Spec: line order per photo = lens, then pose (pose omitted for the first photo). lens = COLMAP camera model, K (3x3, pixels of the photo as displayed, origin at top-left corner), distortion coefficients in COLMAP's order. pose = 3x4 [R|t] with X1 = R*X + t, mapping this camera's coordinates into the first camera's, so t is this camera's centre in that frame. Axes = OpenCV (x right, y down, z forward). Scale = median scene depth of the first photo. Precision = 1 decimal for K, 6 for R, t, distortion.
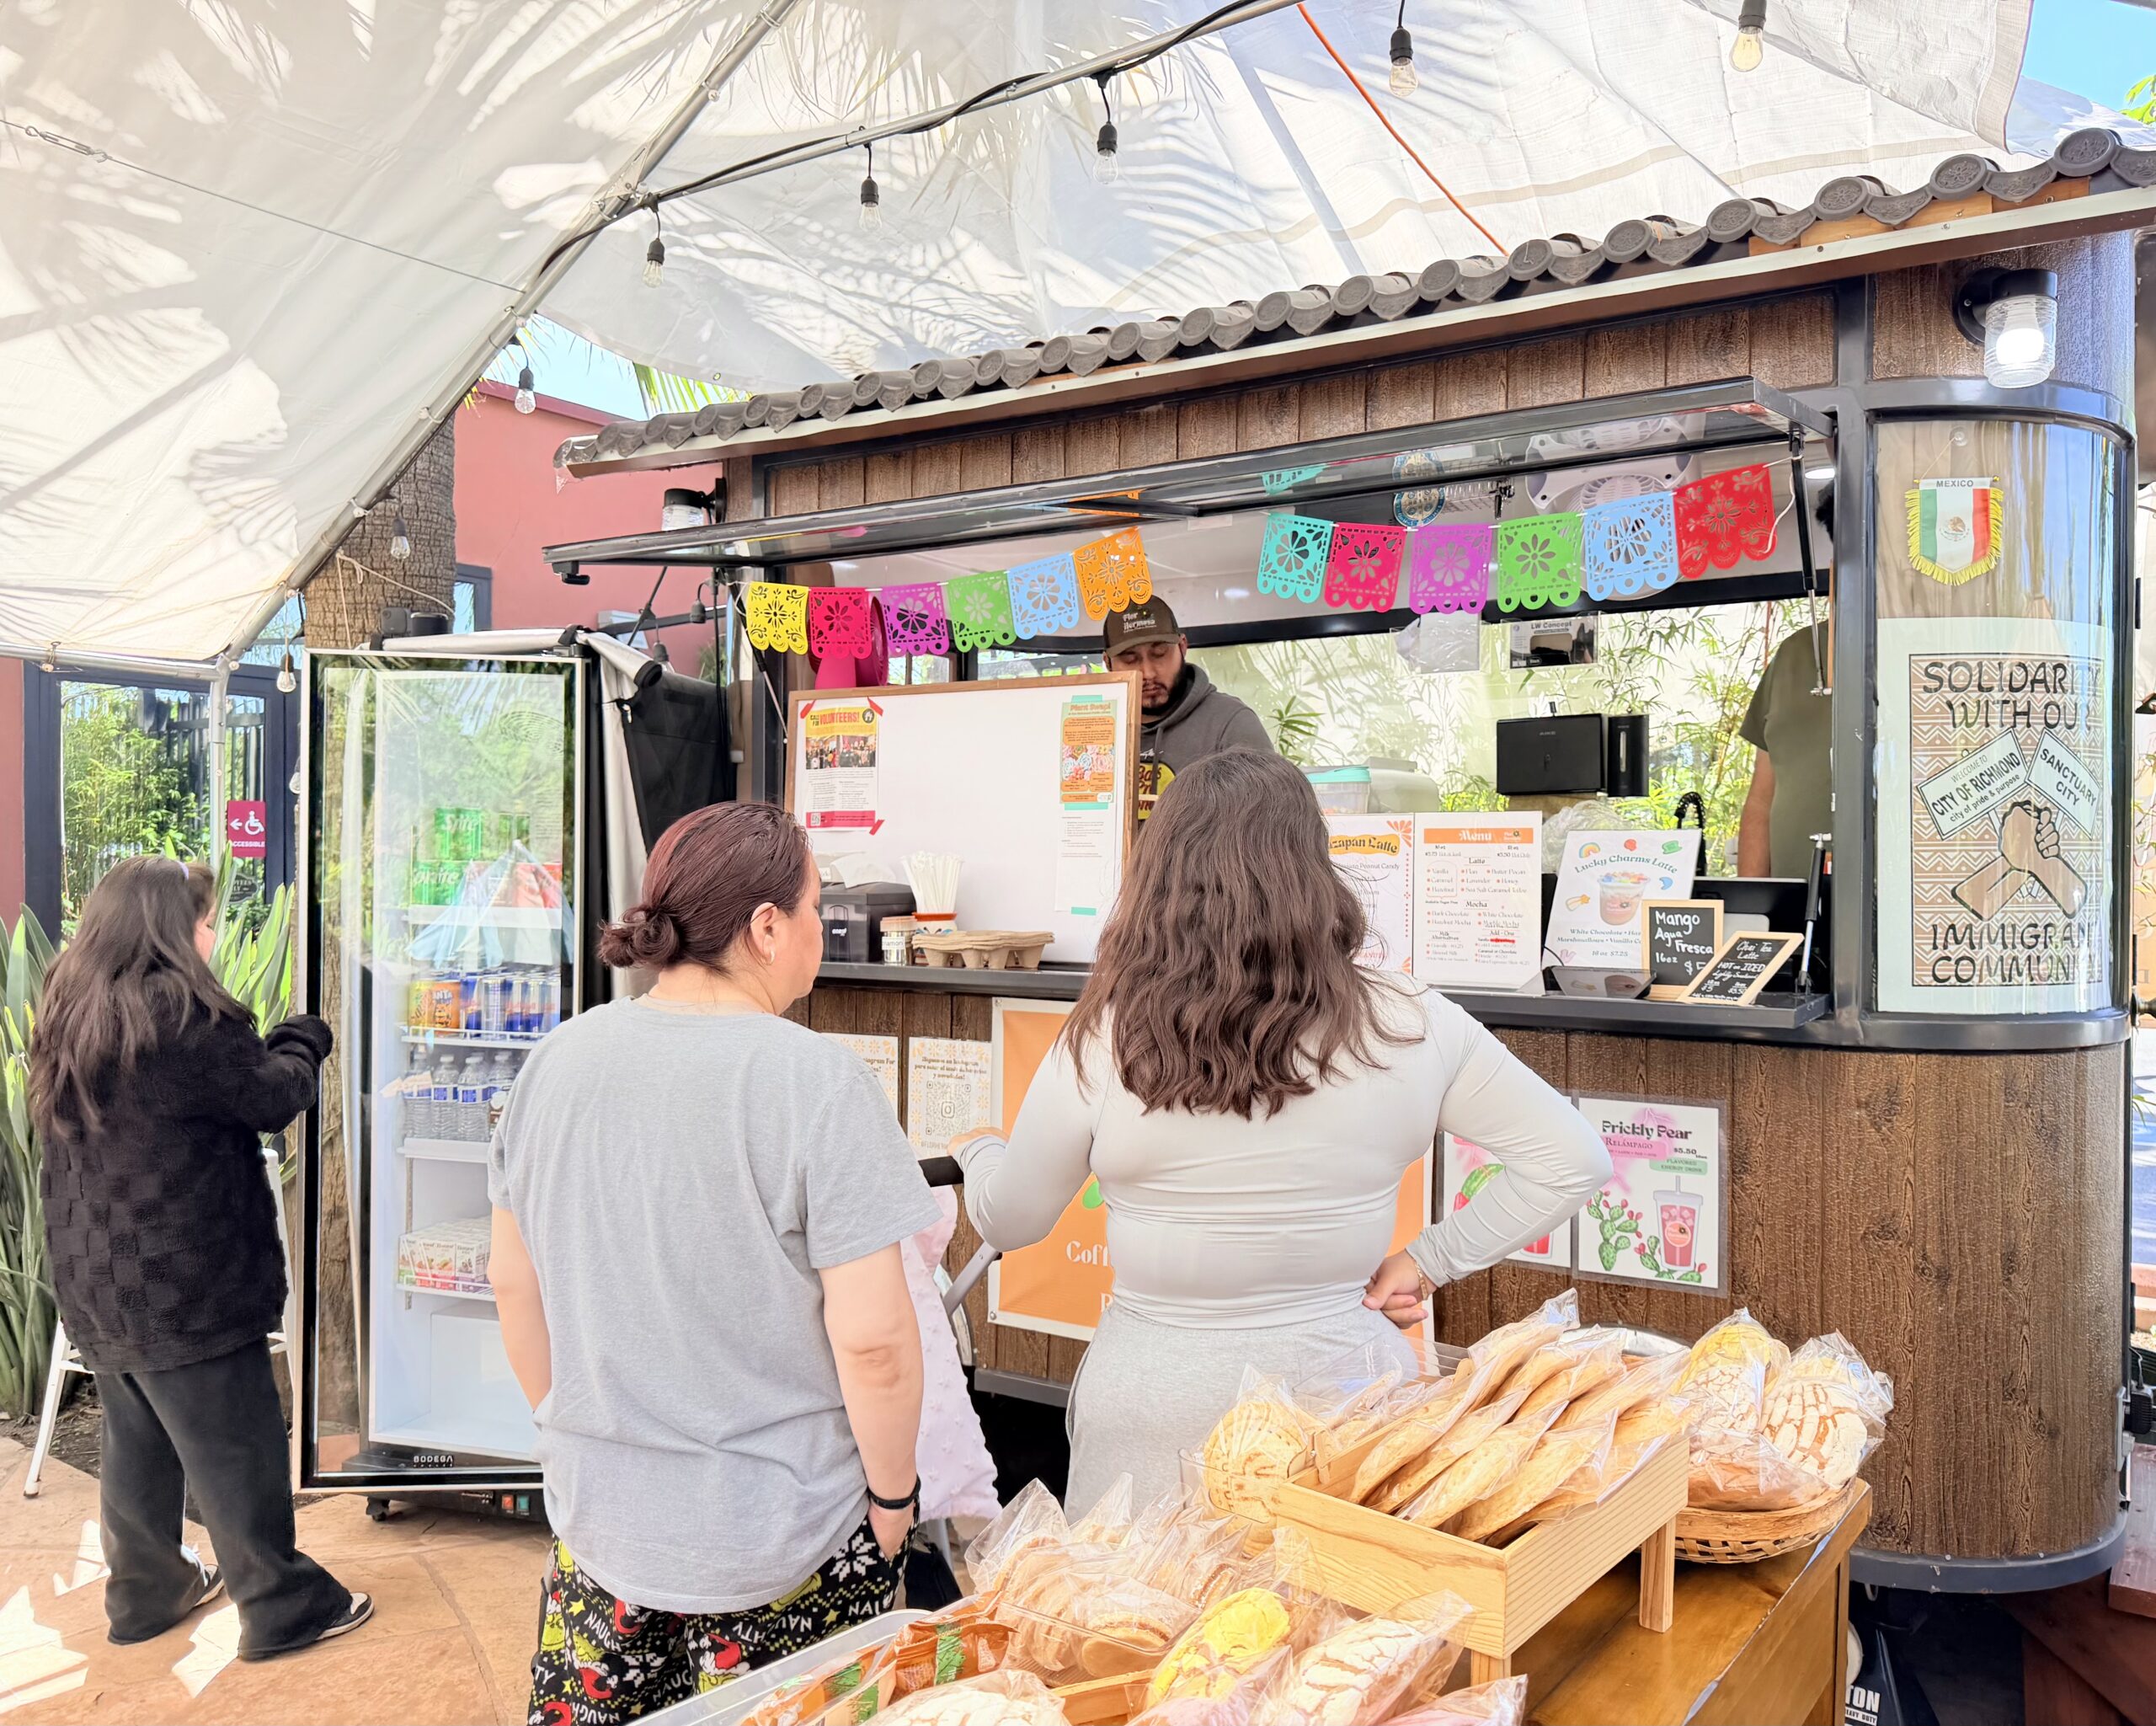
lens RADIAL K [[1589.3, 0, 1078.0], [0, 1589.3, 863.0], [0, 0, 1]] dist [0.043210, -0.006083]
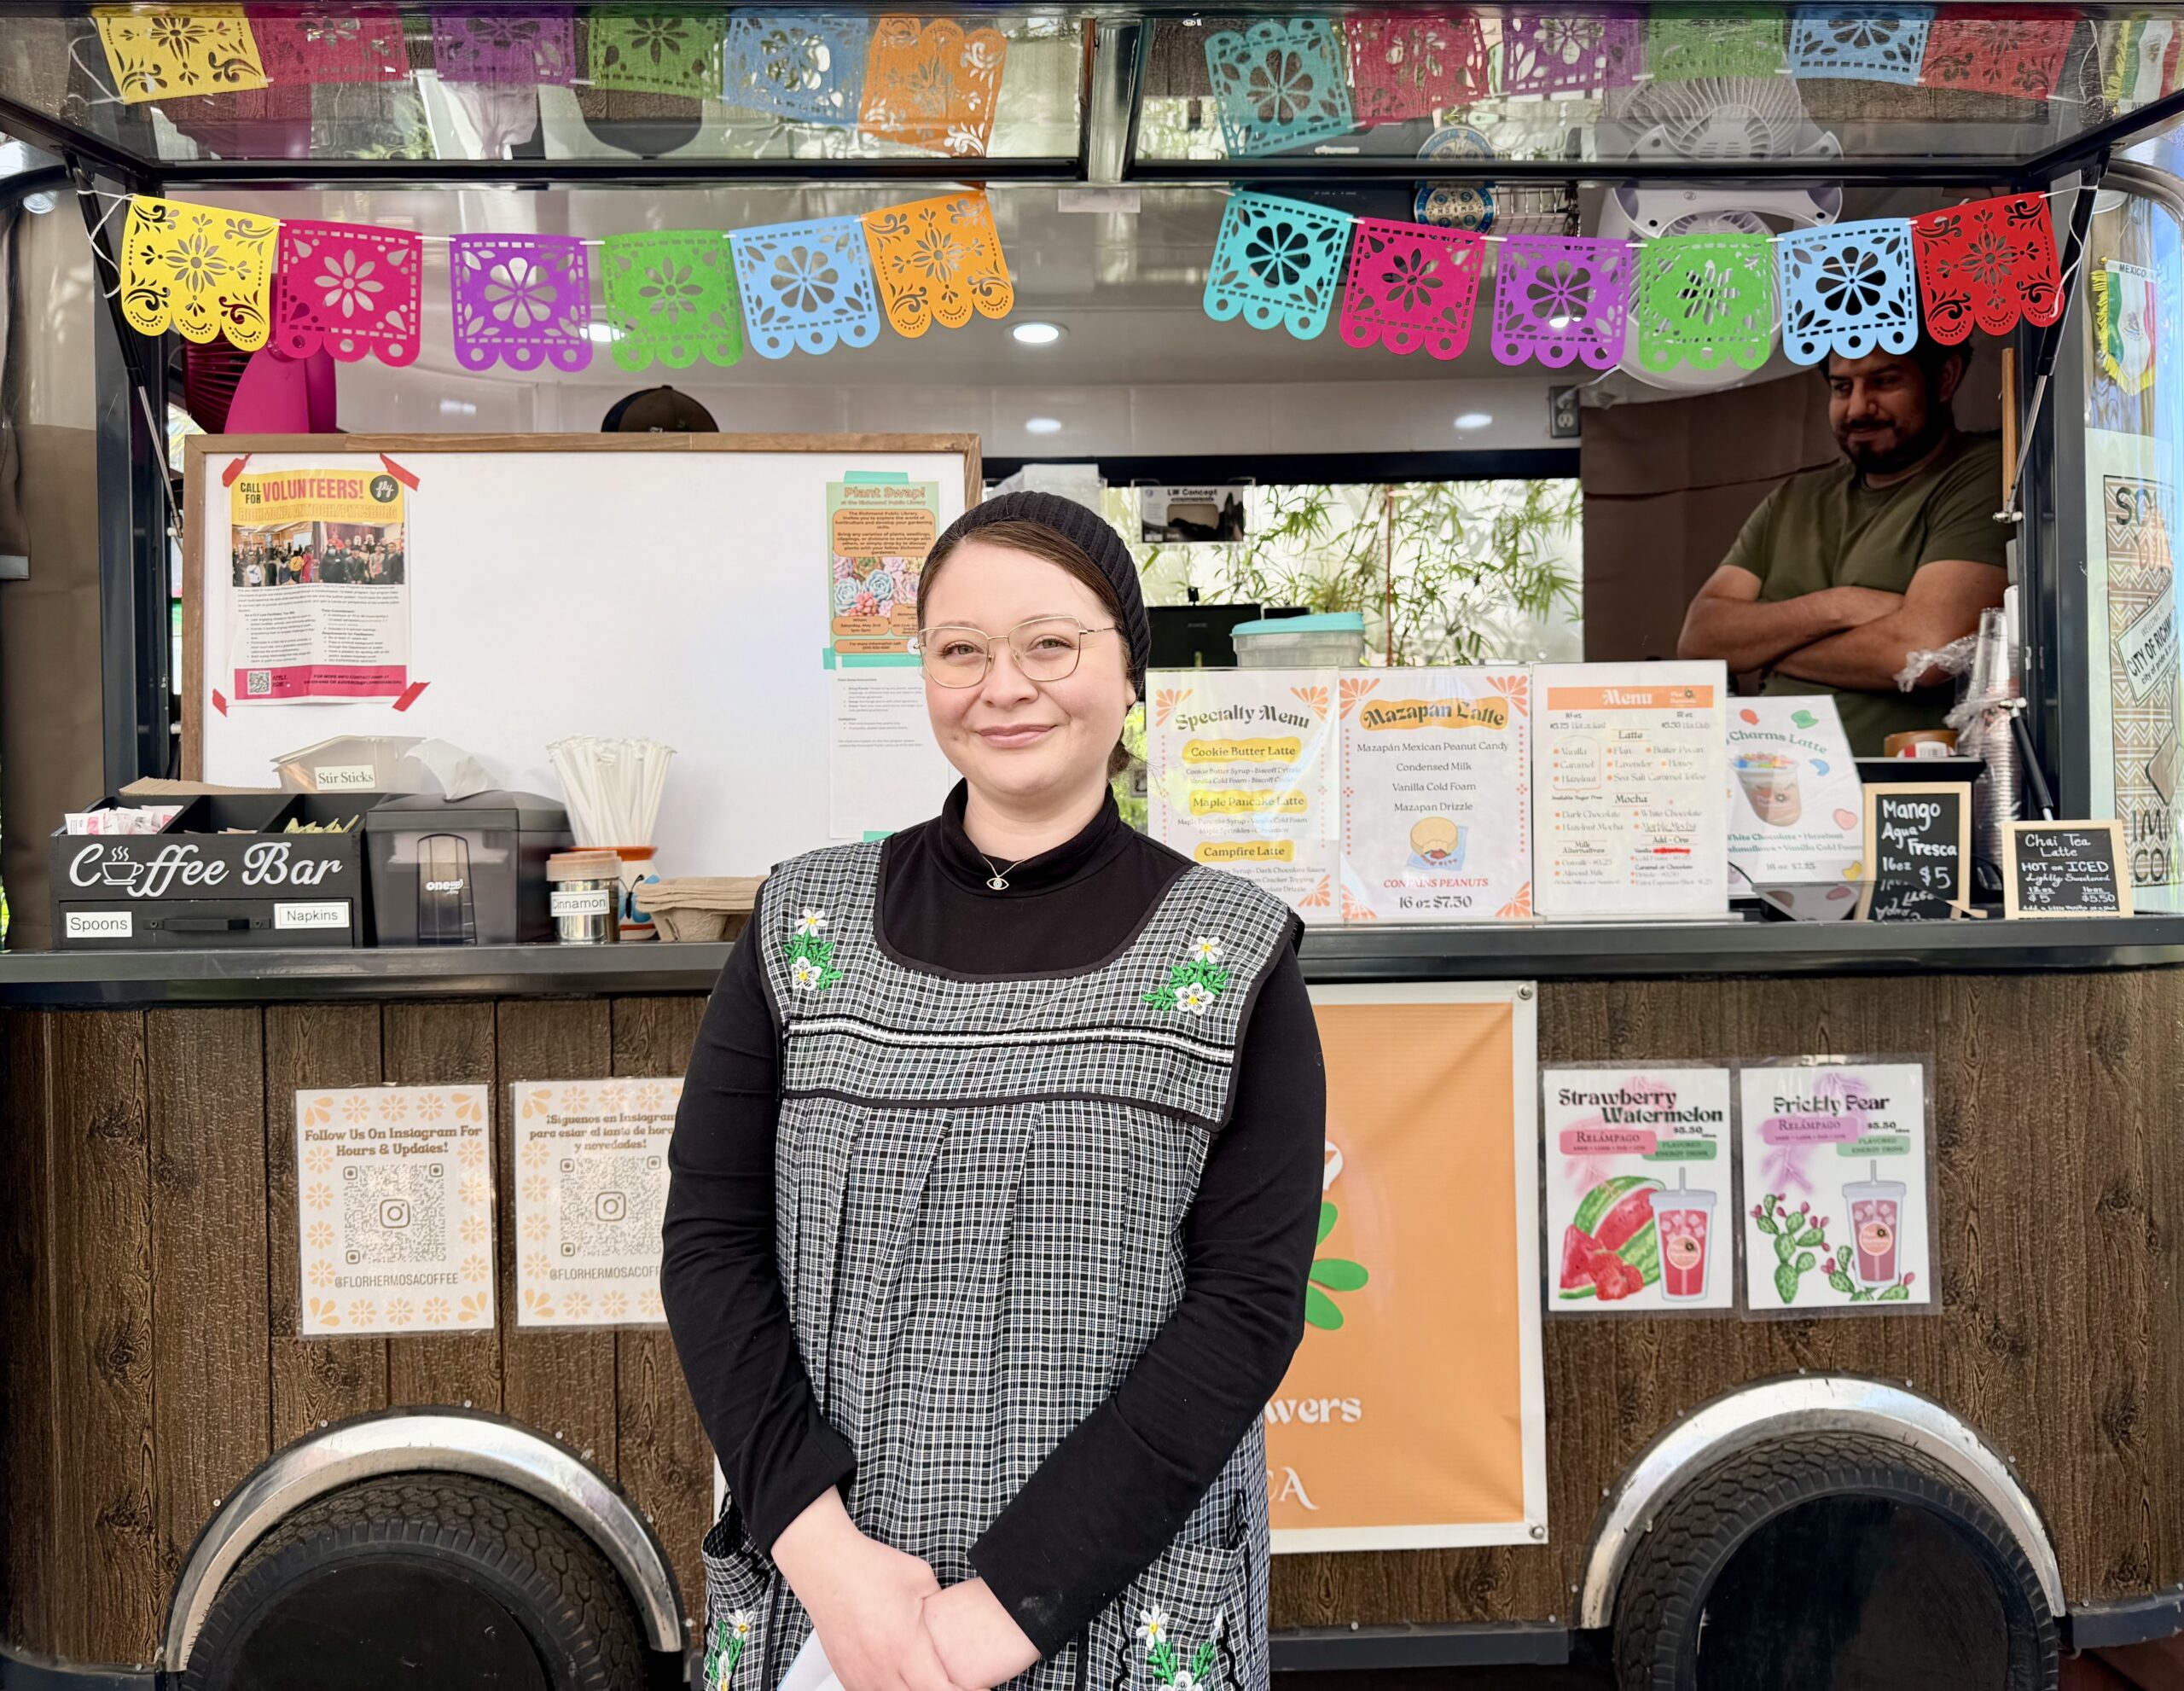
lens RADIAL K [[1554.5, 0, 1092.0], [0, 1554.5, 845.5], [0, 0, 1]] dist [-0.085597, 0.123125]
pose [[0.827161, -0.019477, 0.561627, -0.310788], [0.017200, 0.999808, 0.009341, 0.036551], [-0.561702, 0.001933, 0.827338, 0.603617]]
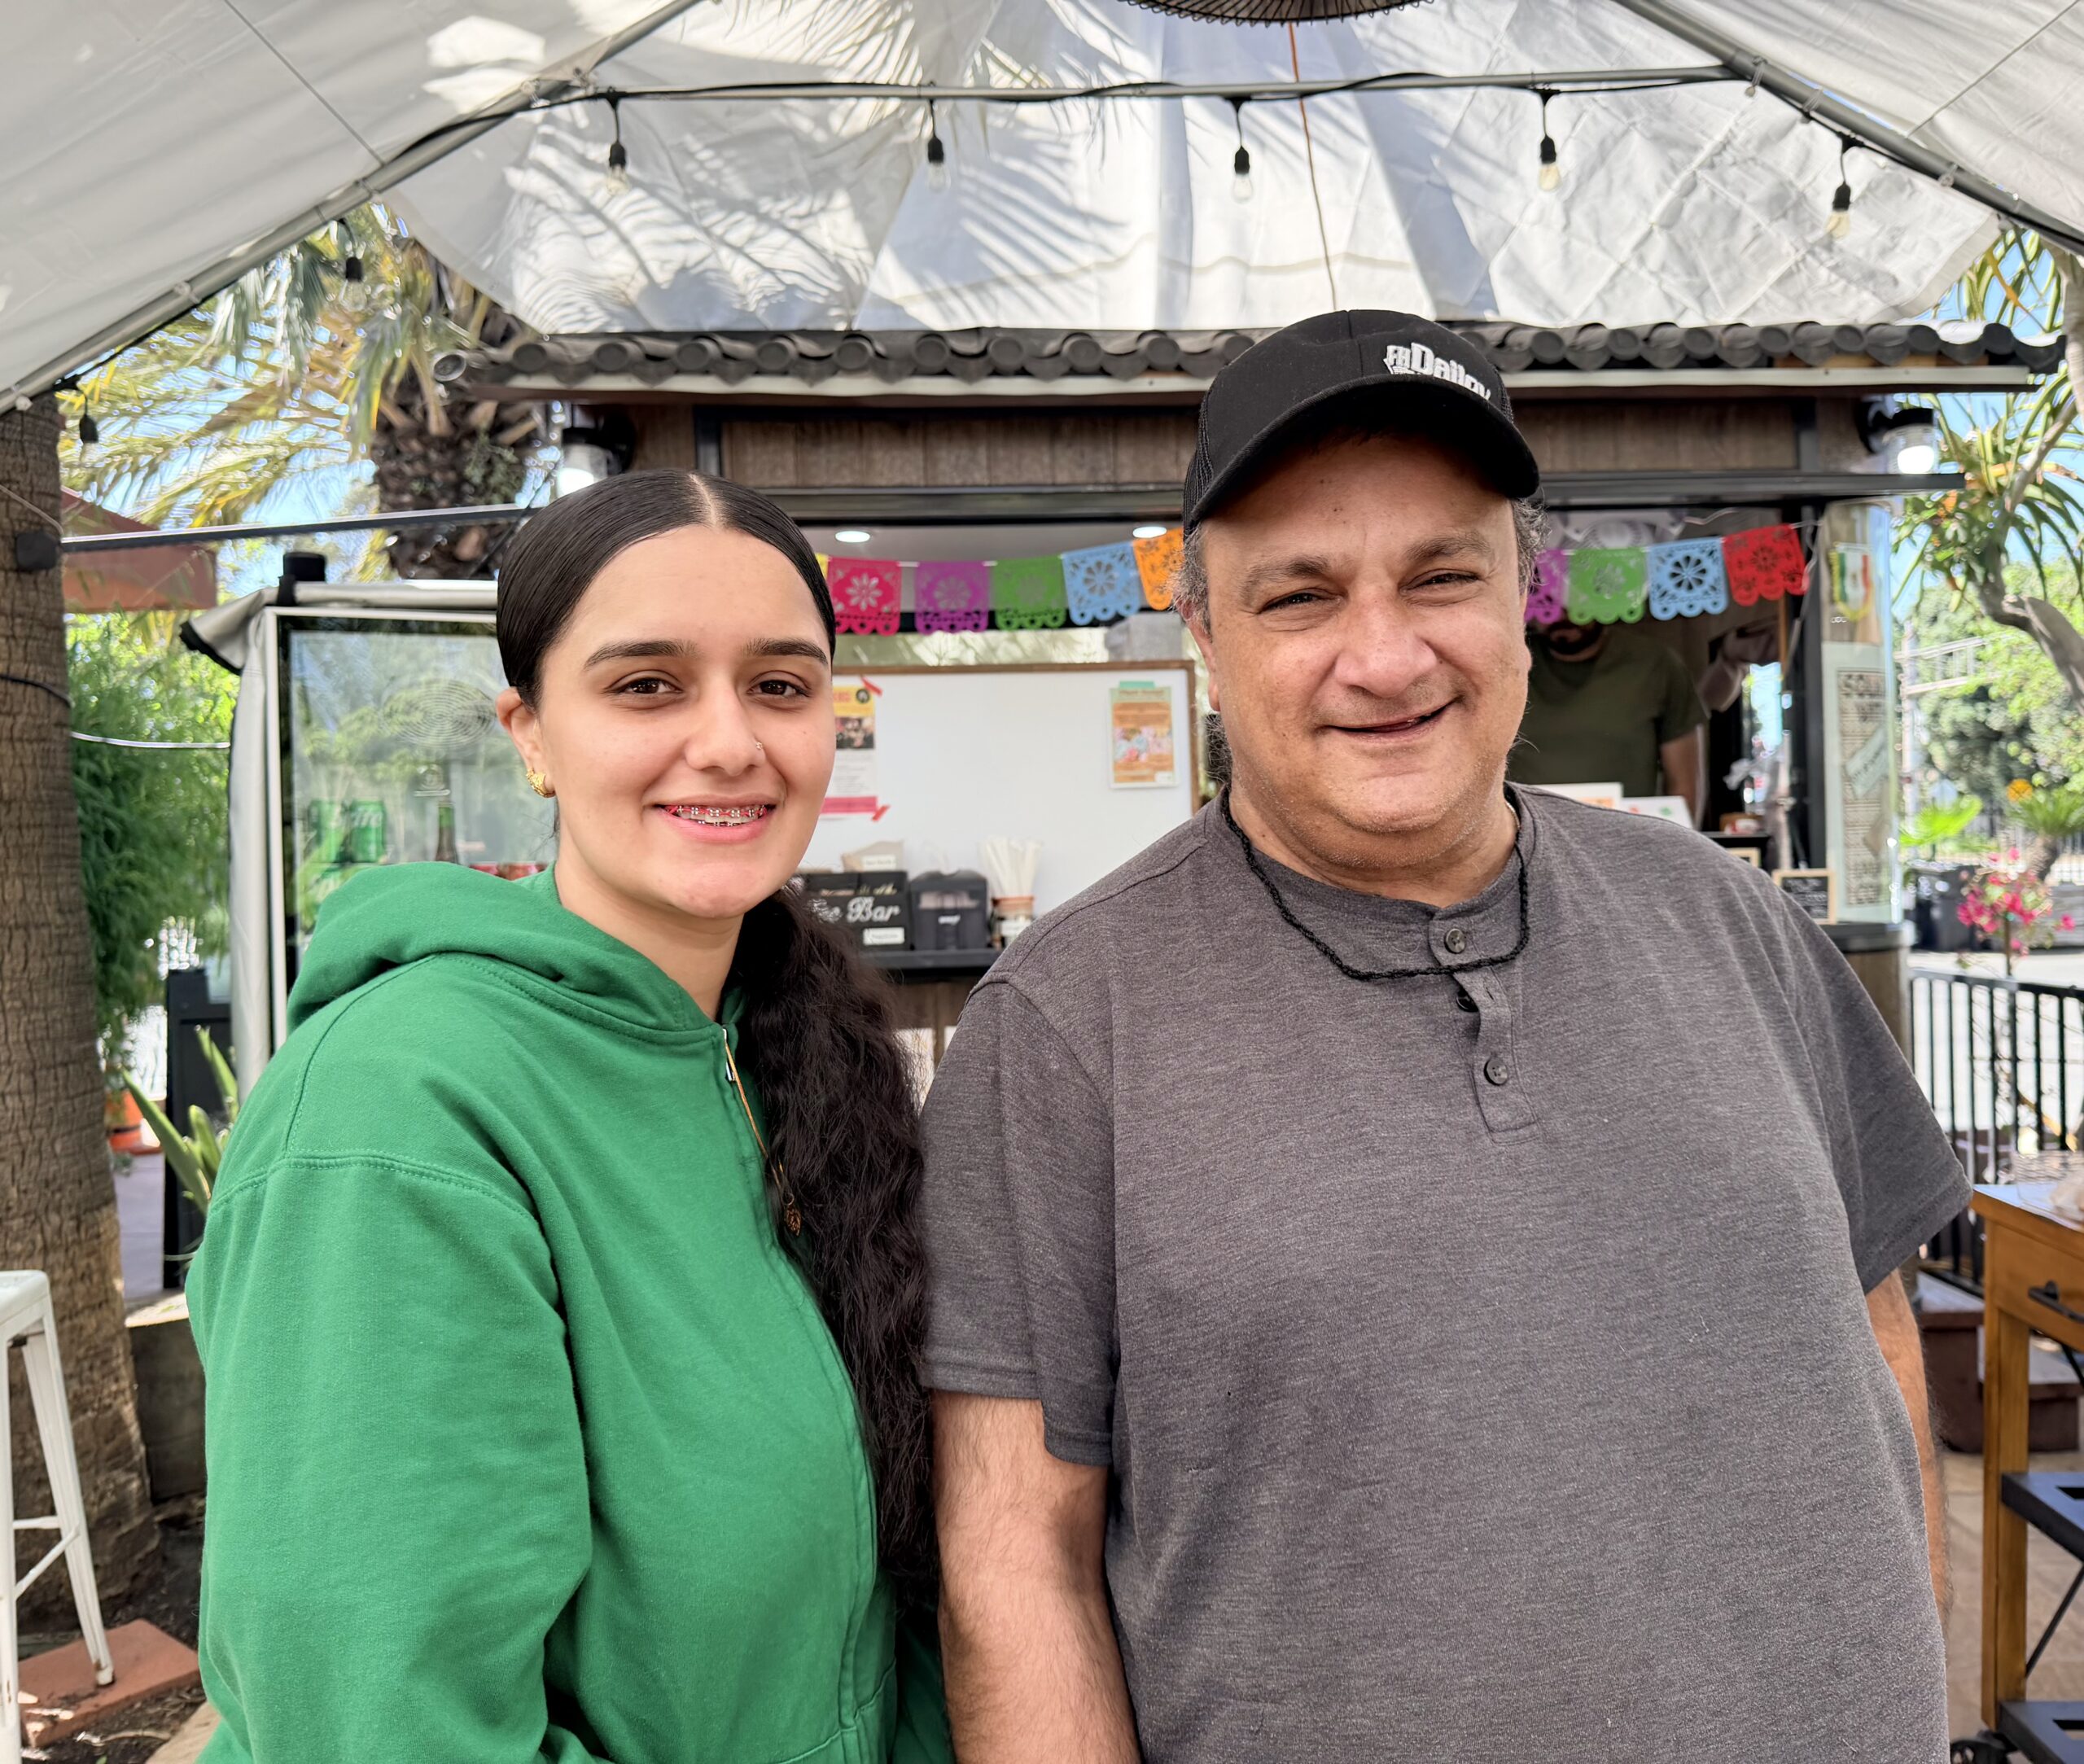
lens RADIAL K [[1471.5, 0, 1042.0], [0, 1471.5, 882.0], [0, 0, 1]] dist [0.000448, 0.000585]
pose [[0.830654, -0.037875, 0.555500, -0.732859], [0.032210, 0.999282, 0.019968, 0.005916], [-0.555857, 0.001306, 0.831277, 0.289547]]
